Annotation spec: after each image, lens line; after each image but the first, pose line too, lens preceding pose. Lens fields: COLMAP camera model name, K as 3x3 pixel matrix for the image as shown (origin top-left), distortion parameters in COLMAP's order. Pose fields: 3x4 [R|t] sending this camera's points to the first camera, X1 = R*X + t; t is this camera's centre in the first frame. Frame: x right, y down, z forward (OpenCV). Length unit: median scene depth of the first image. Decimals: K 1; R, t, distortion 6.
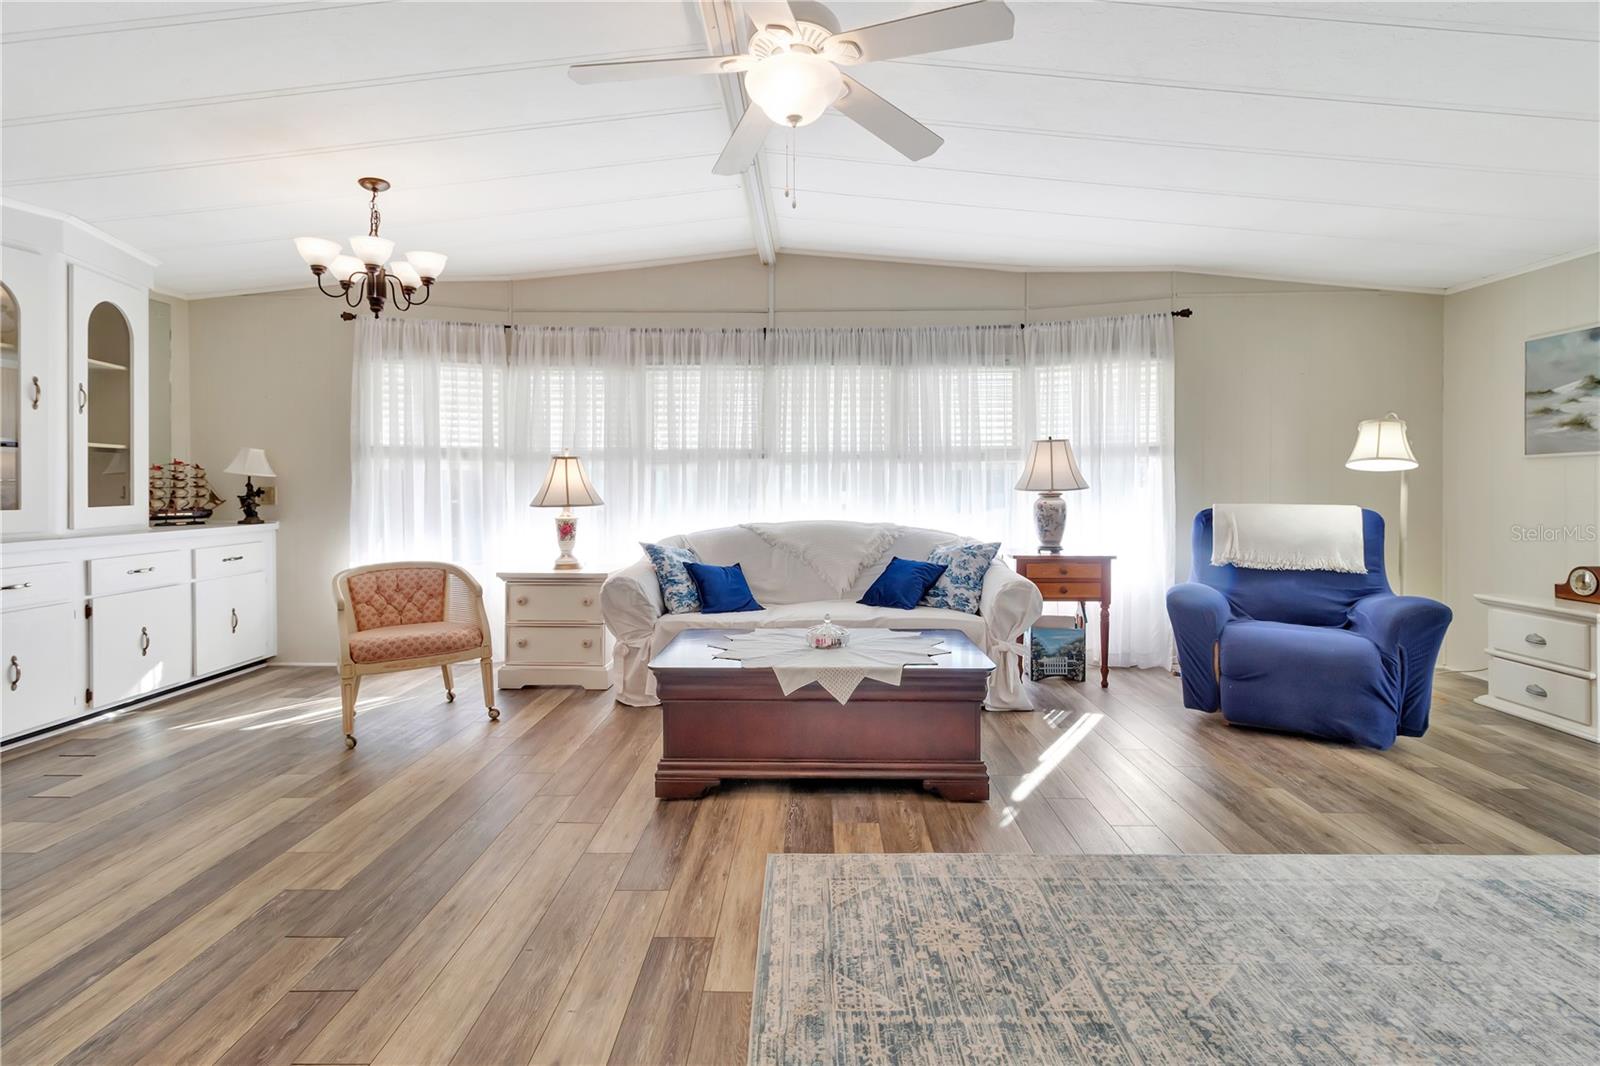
lens RADIAL K [[742.2, 0, 800.9], [0, 742.2, 485.7], [0, 0, 1]] dist [0.003041, 0.000023]
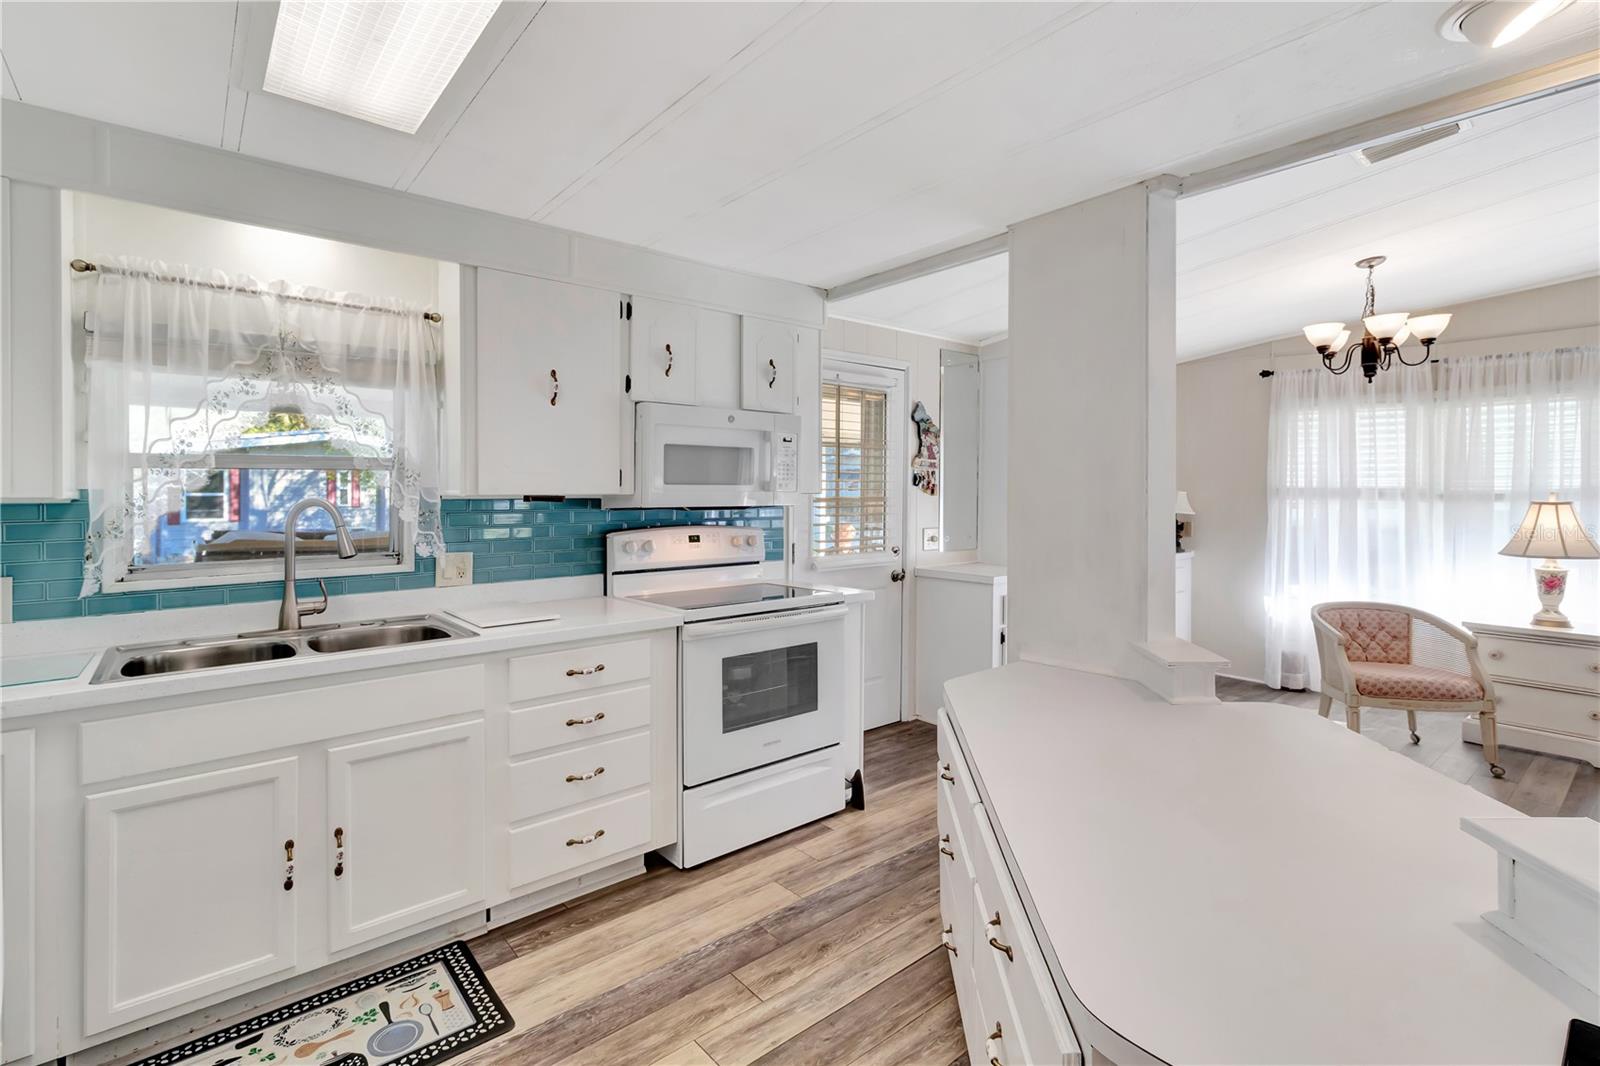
lens RADIAL K [[739.2, 0, 813.0], [0, 739.2, 498.0], [0, 0, 1]] dist [0.003590, 0.000005]
pose [[0.656617, 0.007411, -0.754188, -0.228475], [-0.000052, 0.999952, 0.009780, -0.053338], [0.754224, -0.006382, 0.656586, -0.274992]]
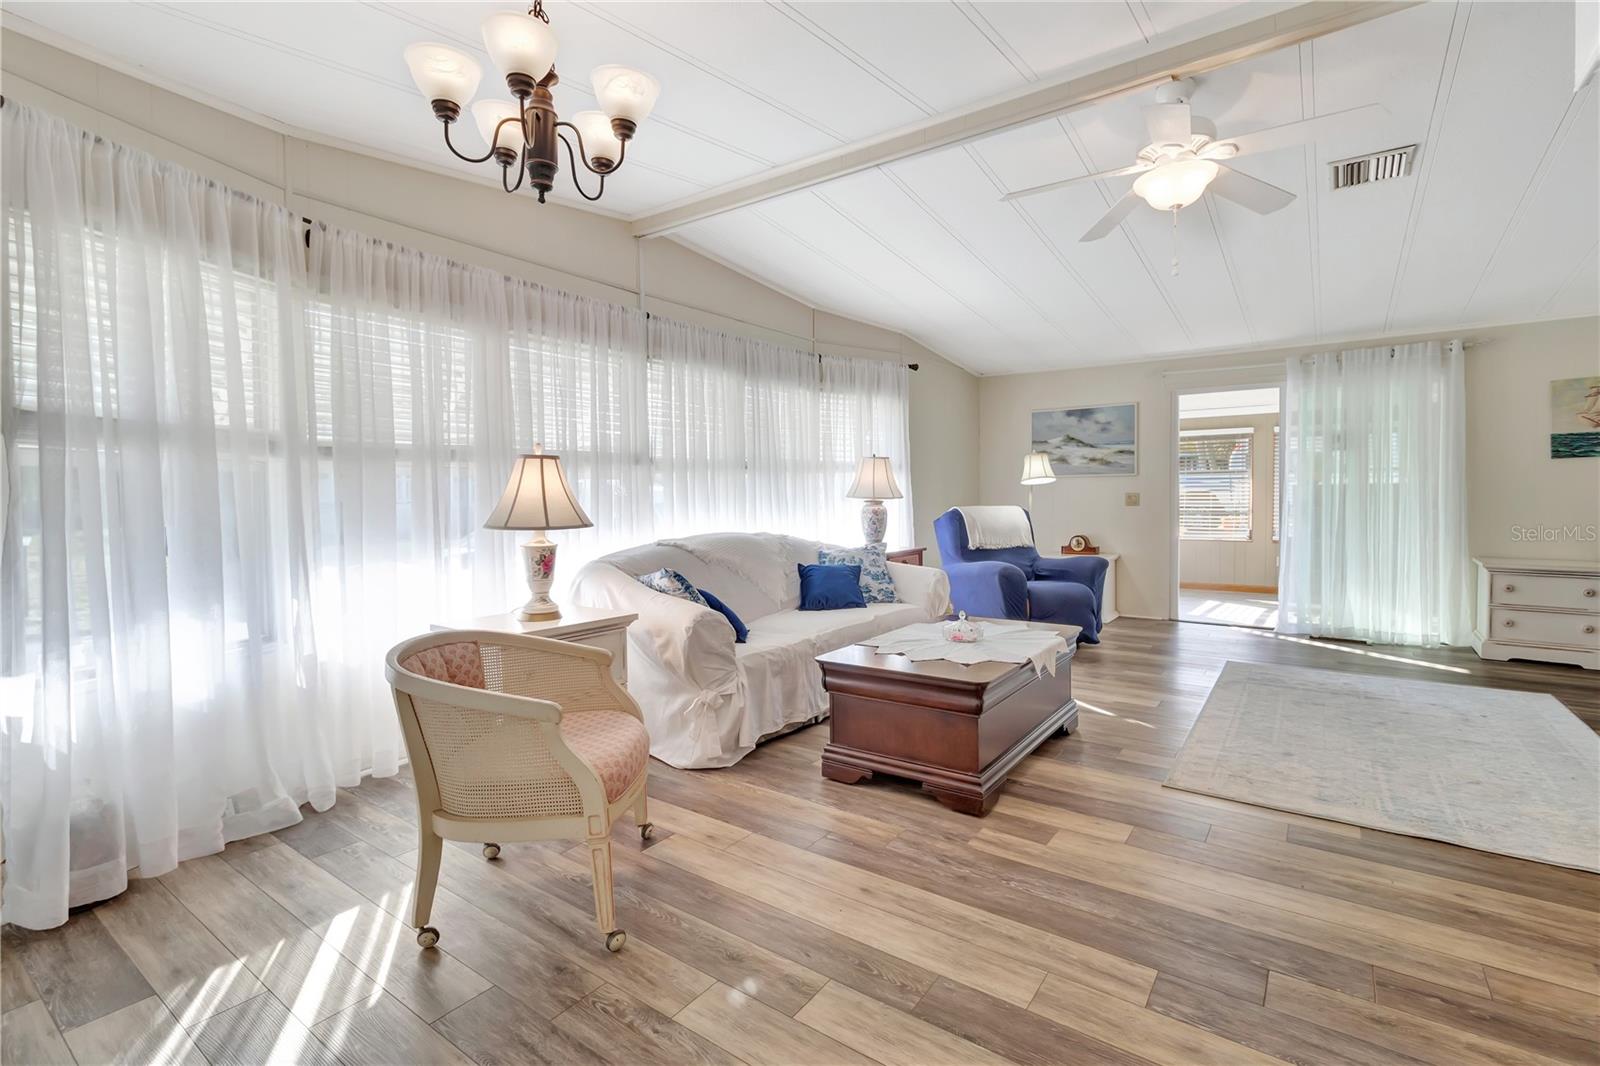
lens RADIAL K [[737.1, 0, 804.4], [0, 737.1, 512.7], [0, 0, 1]] dist [0.001965, 0.000712]
pose [[0.568985, -0.024818, 0.821973, -0.747299], [0.005785, 0.999641, 0.026178, -0.003009], [-0.822328, -0.010140, 0.568924, 0.417471]]
